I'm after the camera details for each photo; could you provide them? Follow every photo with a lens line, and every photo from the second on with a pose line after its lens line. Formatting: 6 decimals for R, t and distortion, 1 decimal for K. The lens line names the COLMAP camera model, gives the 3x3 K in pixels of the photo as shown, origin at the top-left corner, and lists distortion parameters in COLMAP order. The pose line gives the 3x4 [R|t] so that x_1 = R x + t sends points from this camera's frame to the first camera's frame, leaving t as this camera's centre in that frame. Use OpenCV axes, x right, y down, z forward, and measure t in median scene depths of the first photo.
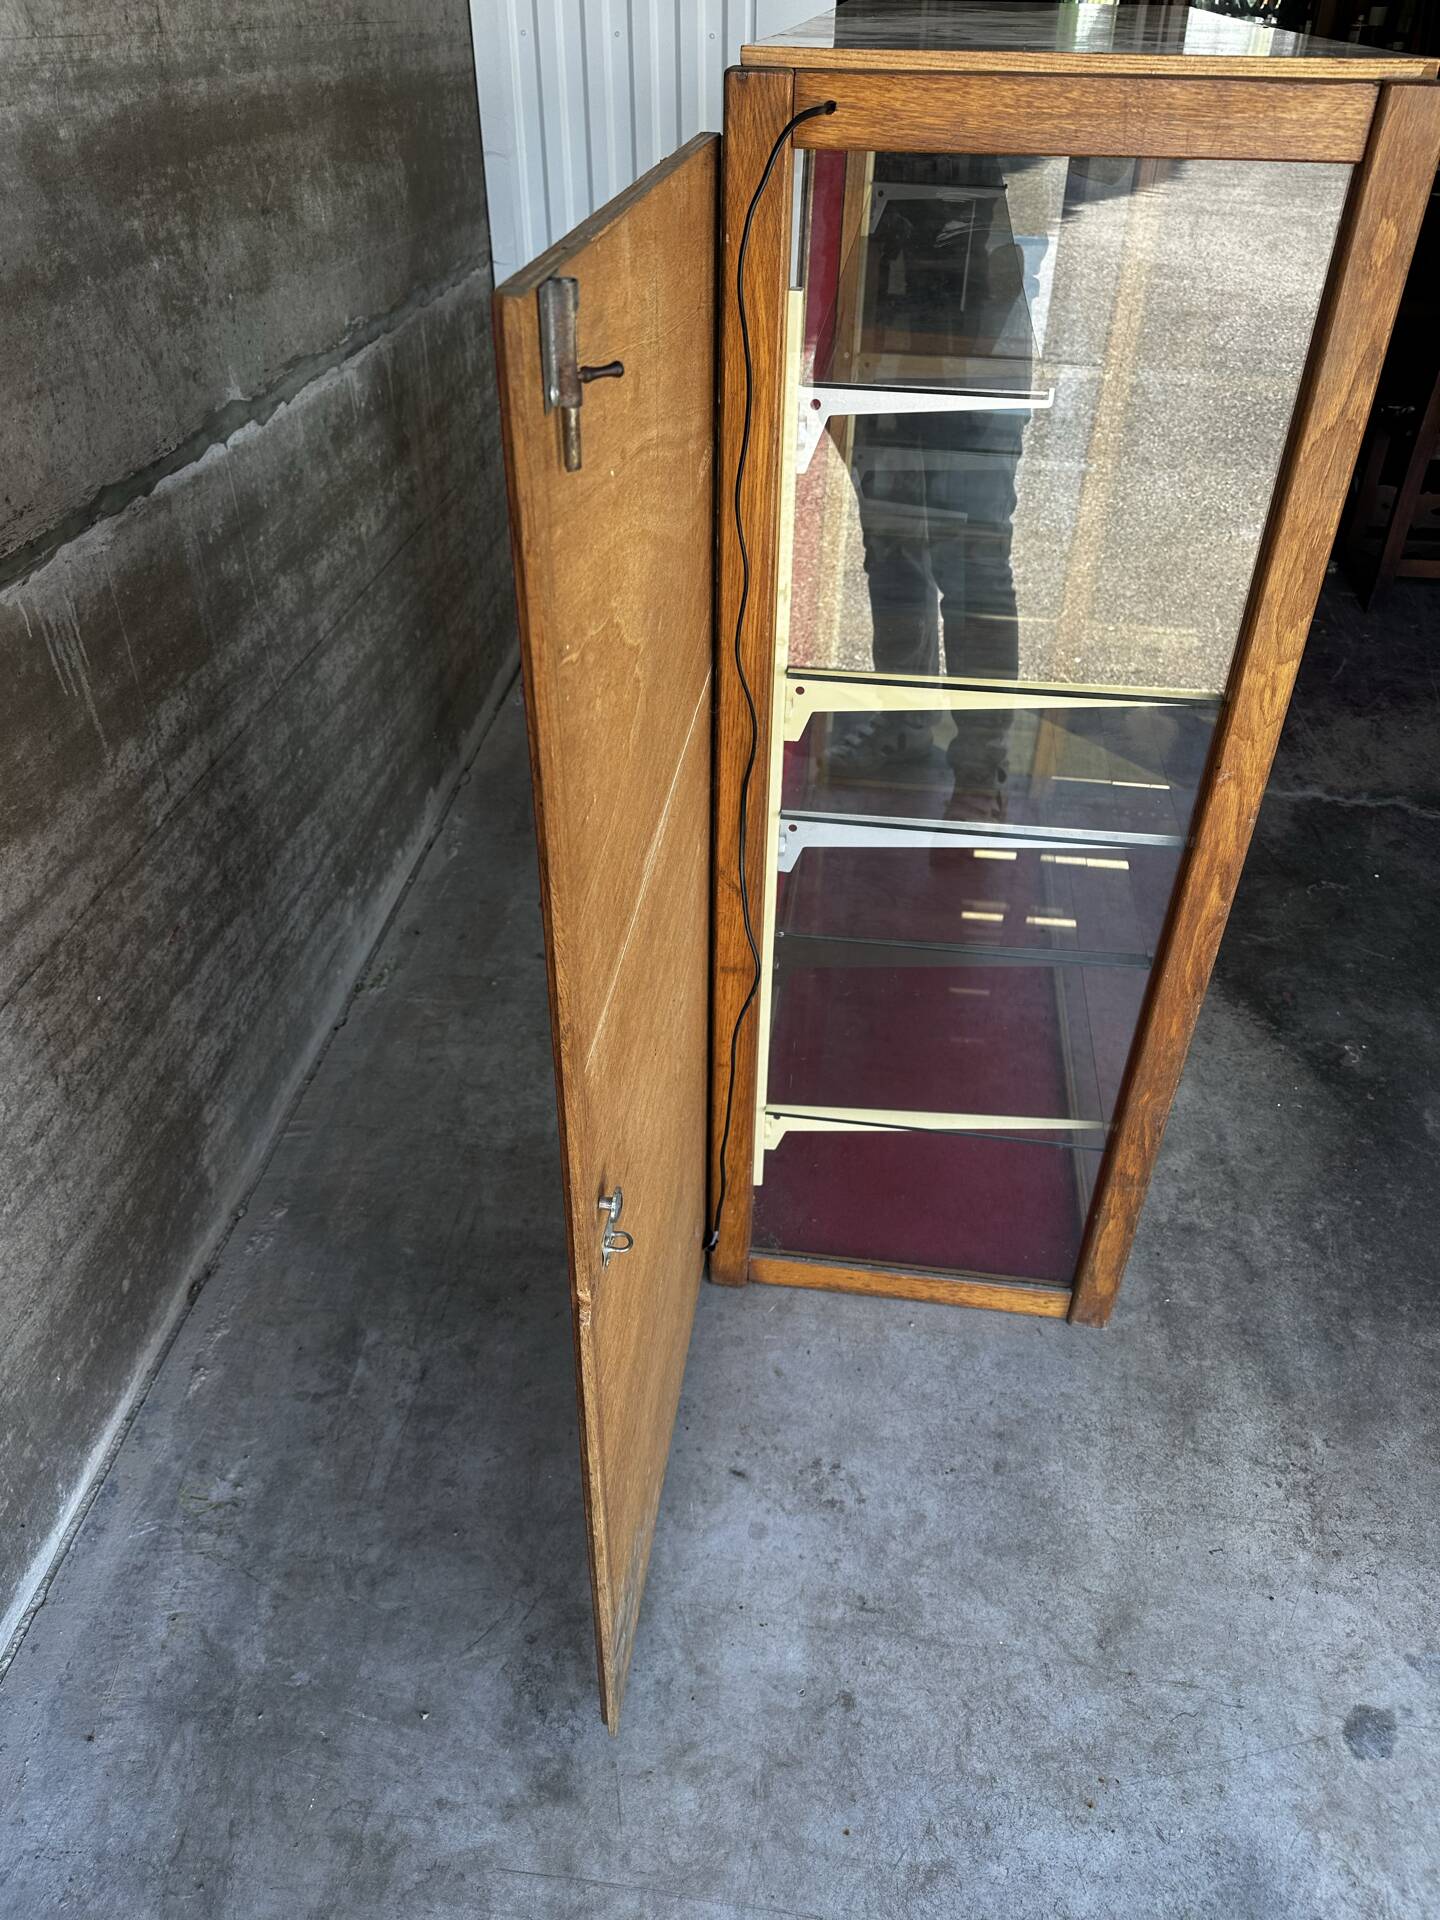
lens RADIAL K [[1365.2, 0, 730.7], [0, 1365.2, 963.3], [0, 0, 1]] dist [0.020045, -0.029573]
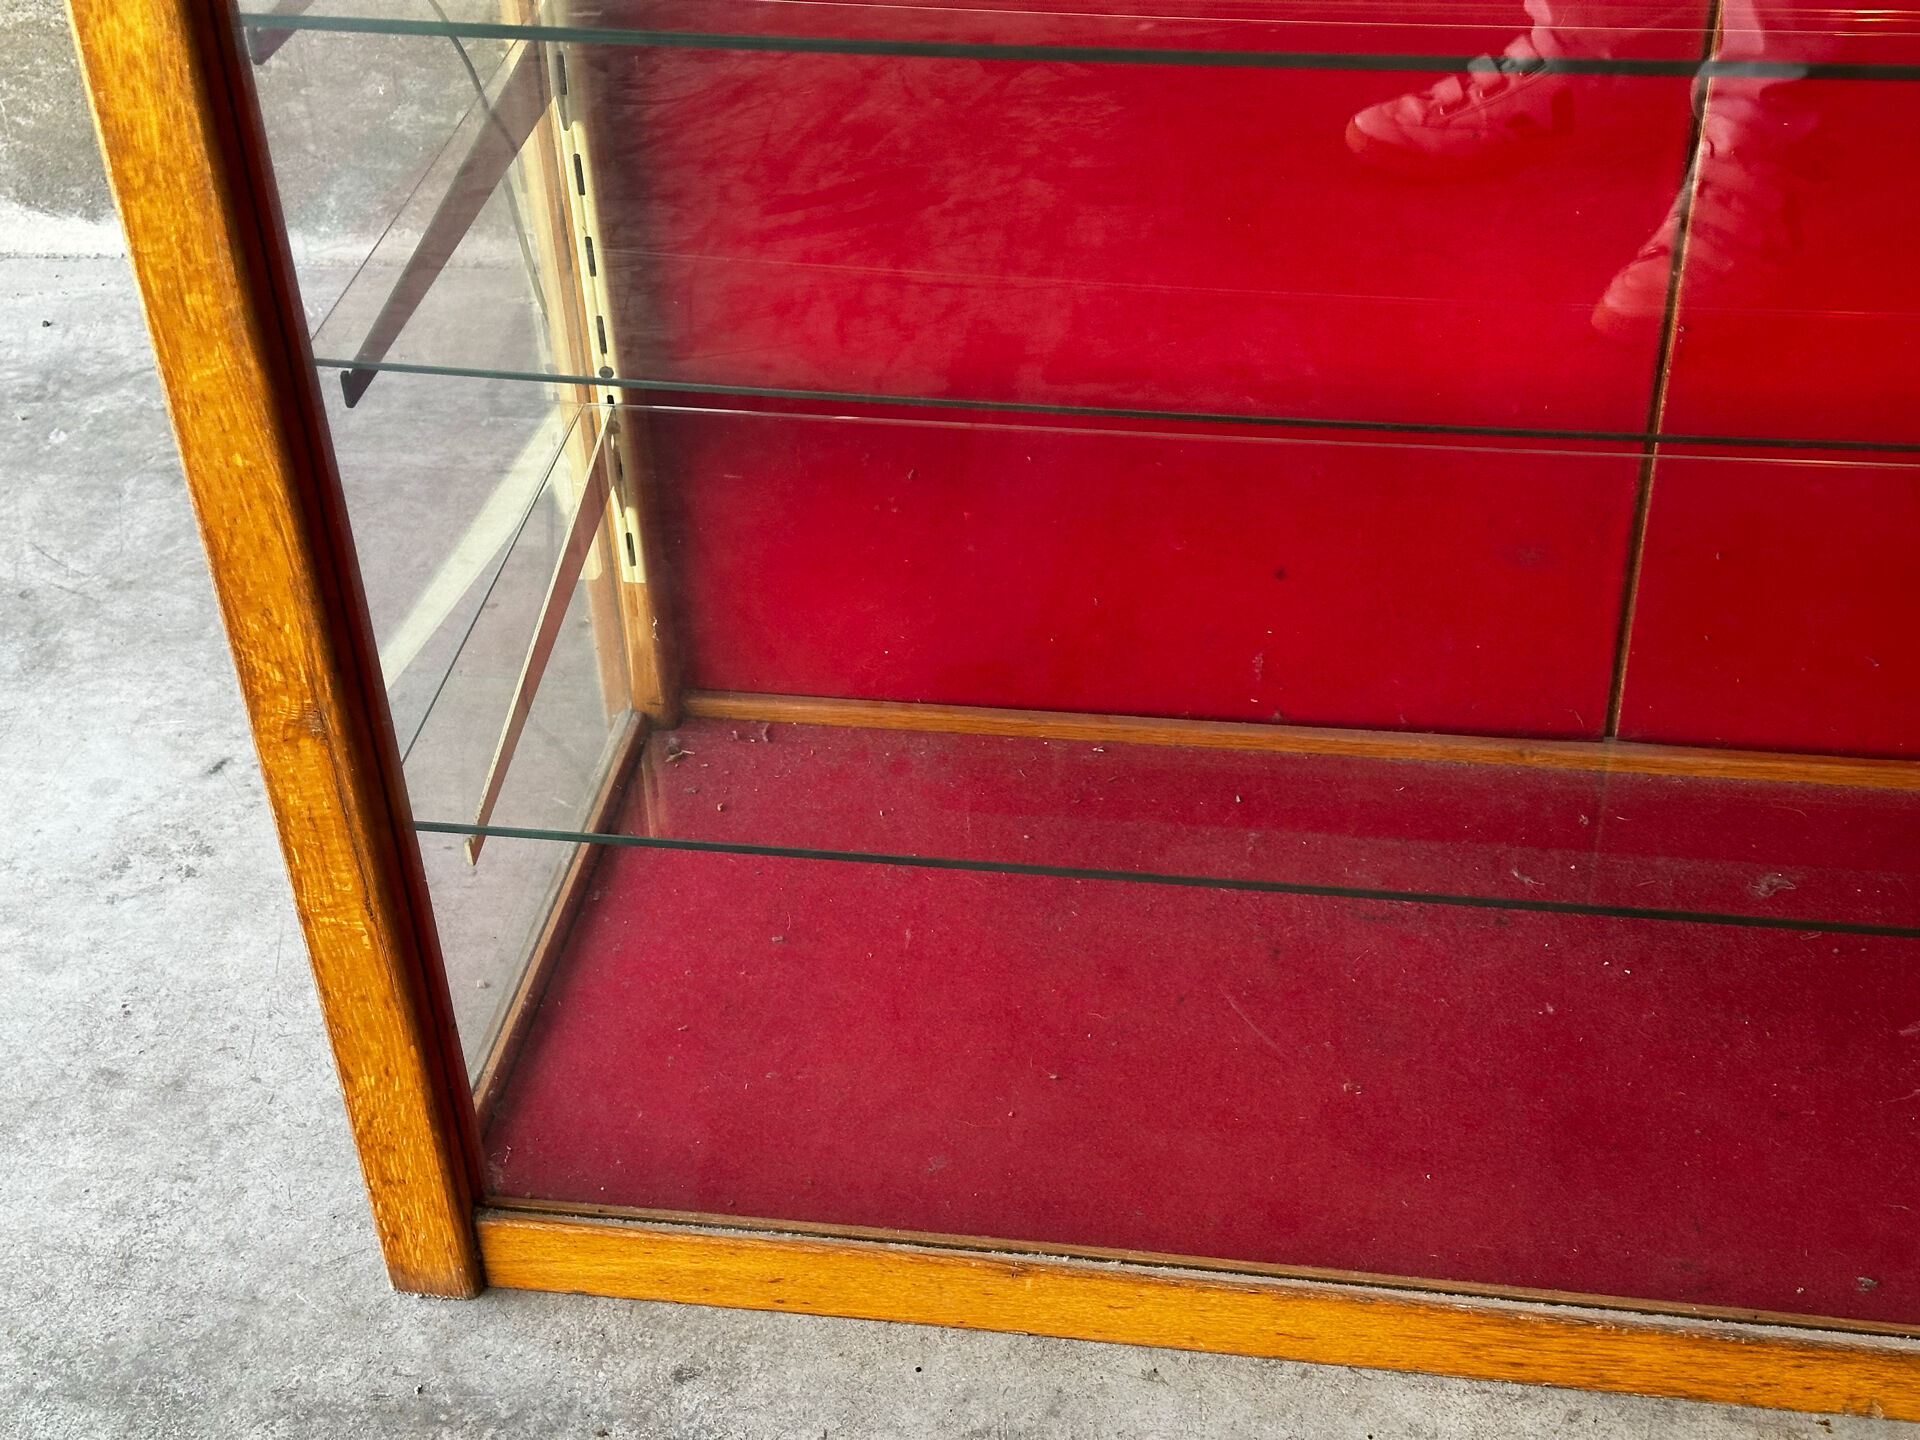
lens RADIAL K [[2682.8, 0, 978.3], [0, 2682.8, 709.9], [0, 0, 1]] dist [0.114548, 0.000000]
pose [[-0.010531, 0.584356, -0.811429, 1.047582], [-0.570022, 0.663205, 0.485010, -0.445373], [0.821562, 0.467640, 0.326111, 0.978938]]
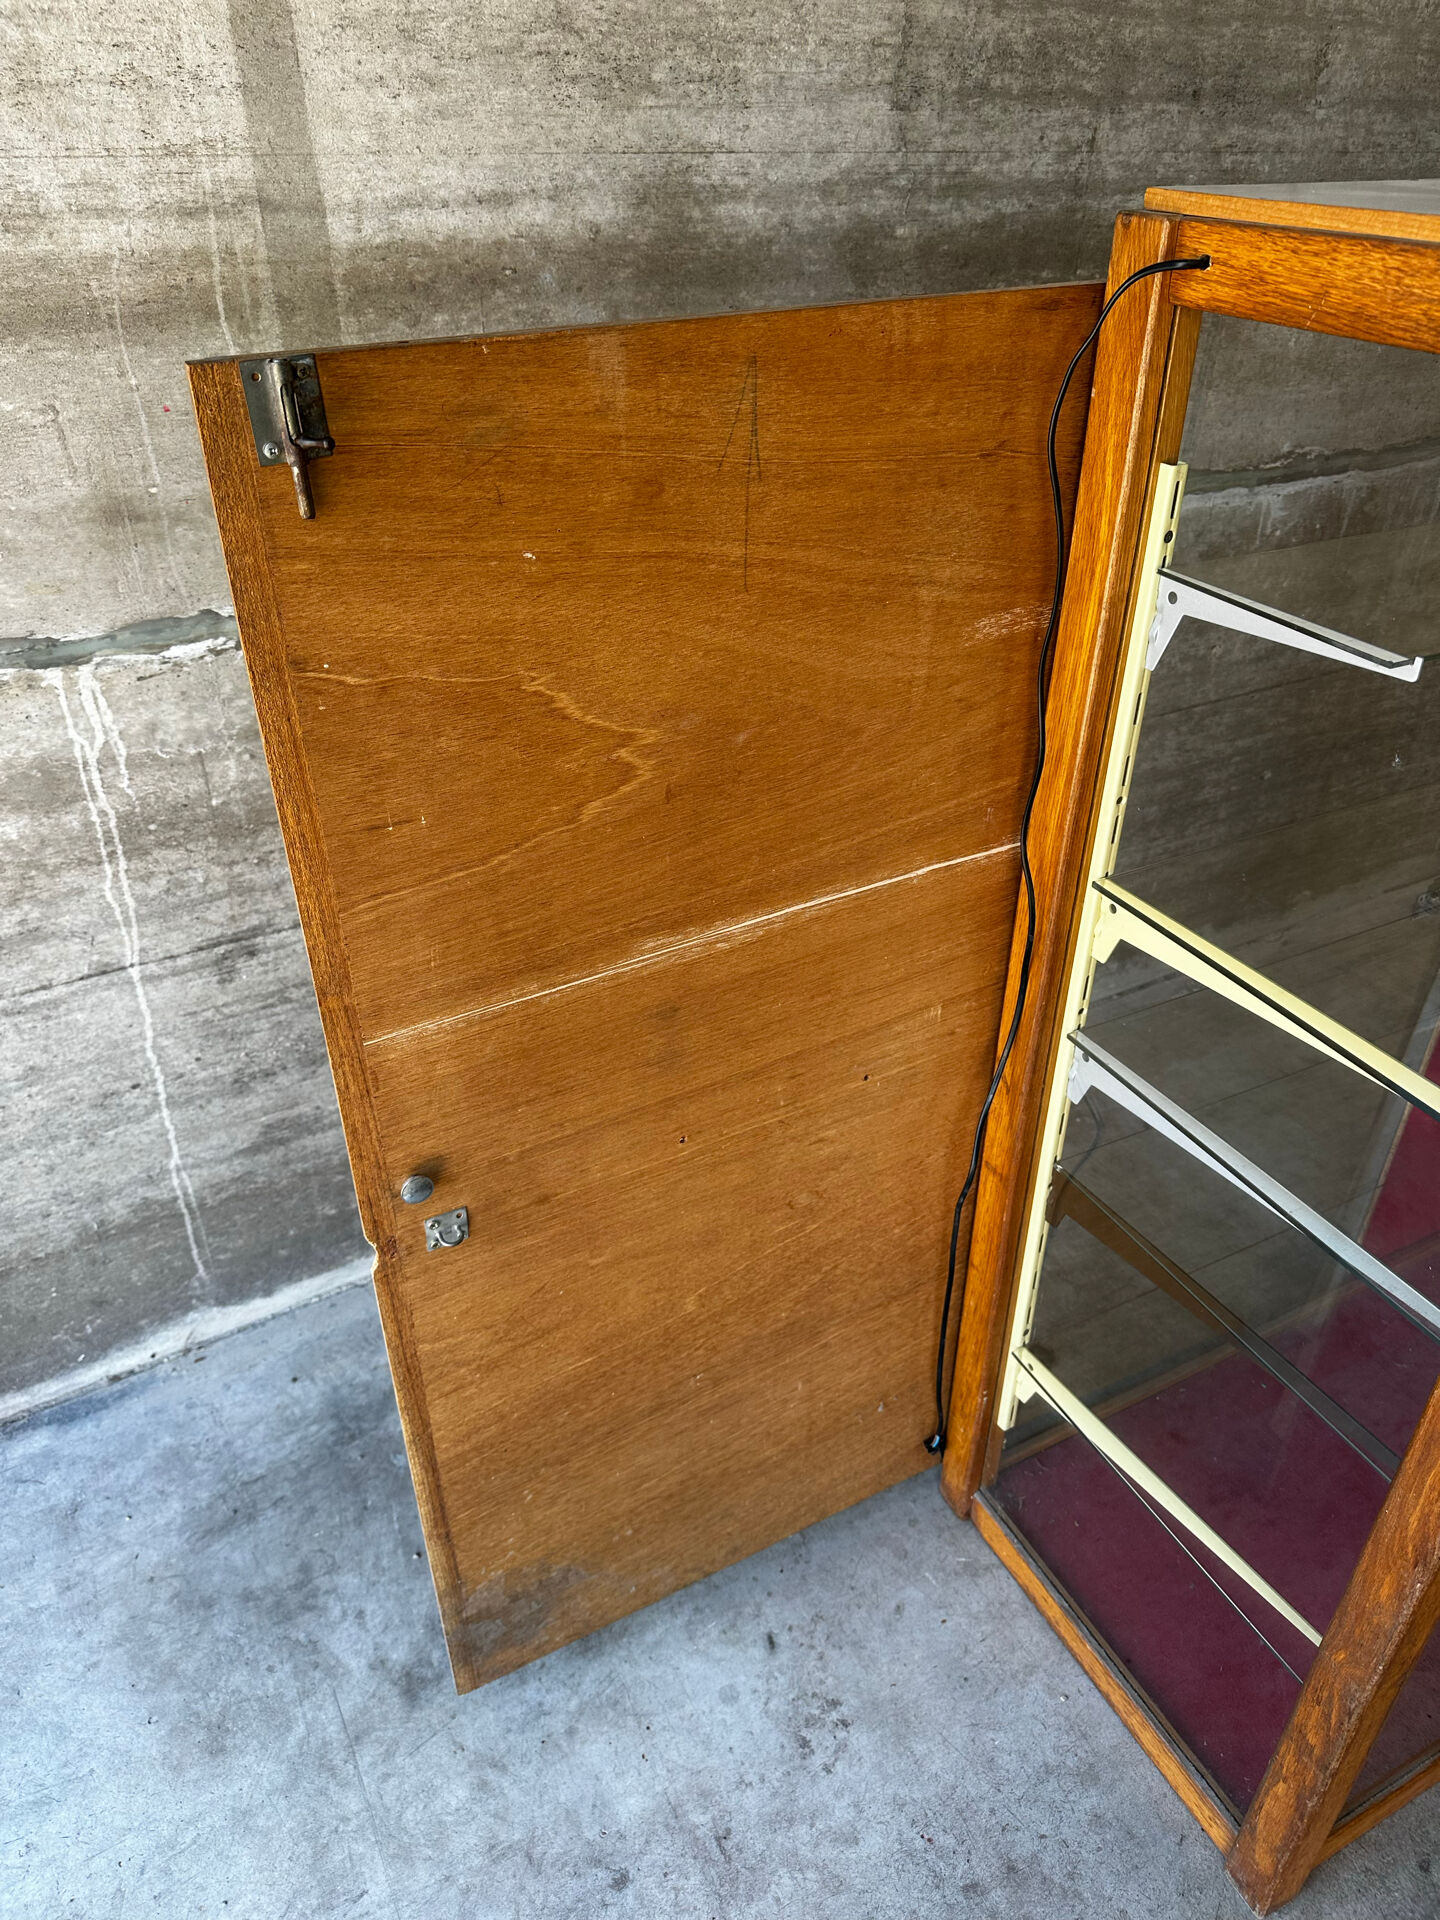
lens RADIAL K [[1365.2, 0, 730.4], [0, 1365.2, 964.5], [0, 0, 1]] dist [0.020045, -0.029573]
pose [[0.573880, 0.440755, -0.690215, 0.482135], [-0.480975, 0.863540, 0.151530, -0.172944], [0.662816, 0.245016, 0.707561, 0.229573]]
